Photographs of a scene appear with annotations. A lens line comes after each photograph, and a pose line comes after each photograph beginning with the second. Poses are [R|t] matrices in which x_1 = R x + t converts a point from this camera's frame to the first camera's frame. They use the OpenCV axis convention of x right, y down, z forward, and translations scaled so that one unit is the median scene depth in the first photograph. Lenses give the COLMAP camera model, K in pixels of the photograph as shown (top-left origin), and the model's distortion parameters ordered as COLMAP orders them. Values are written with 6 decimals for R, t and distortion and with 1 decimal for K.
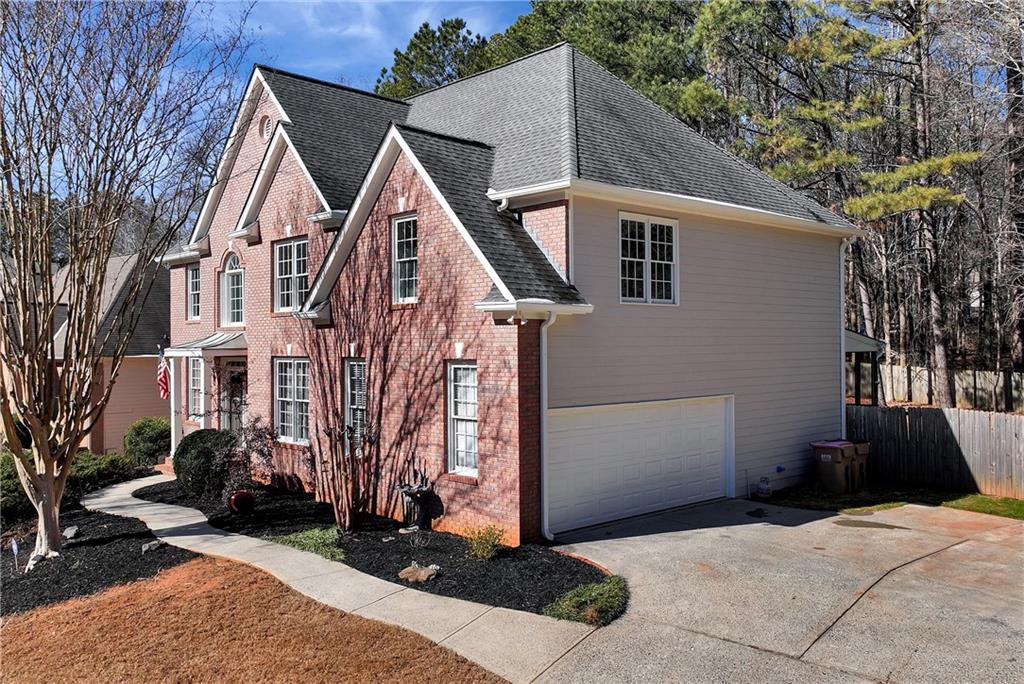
lens RADIAL K [[863.4, 0, 534.4], [0, 863.4, 327.7], [0, 0, 1]] dist [0.003657, 0.007496]
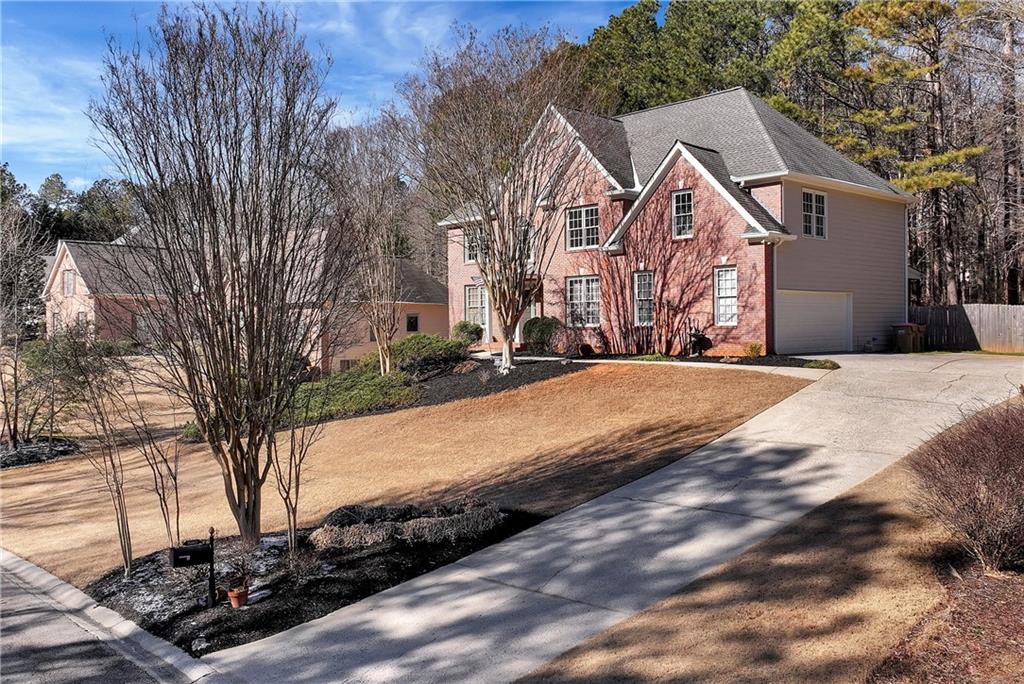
lens RADIAL K [[847.9, 0, 491.3], [0, 847.9, 326.7], [0, 0, 1]] dist [-0.003253, -0.006070]
pose [[0.999527, -0.003279, -0.030583, -0.454226], [0.003845, 0.999822, 0.018446, 0.113783], [0.030517, -0.018555, 0.999362, -0.751853]]
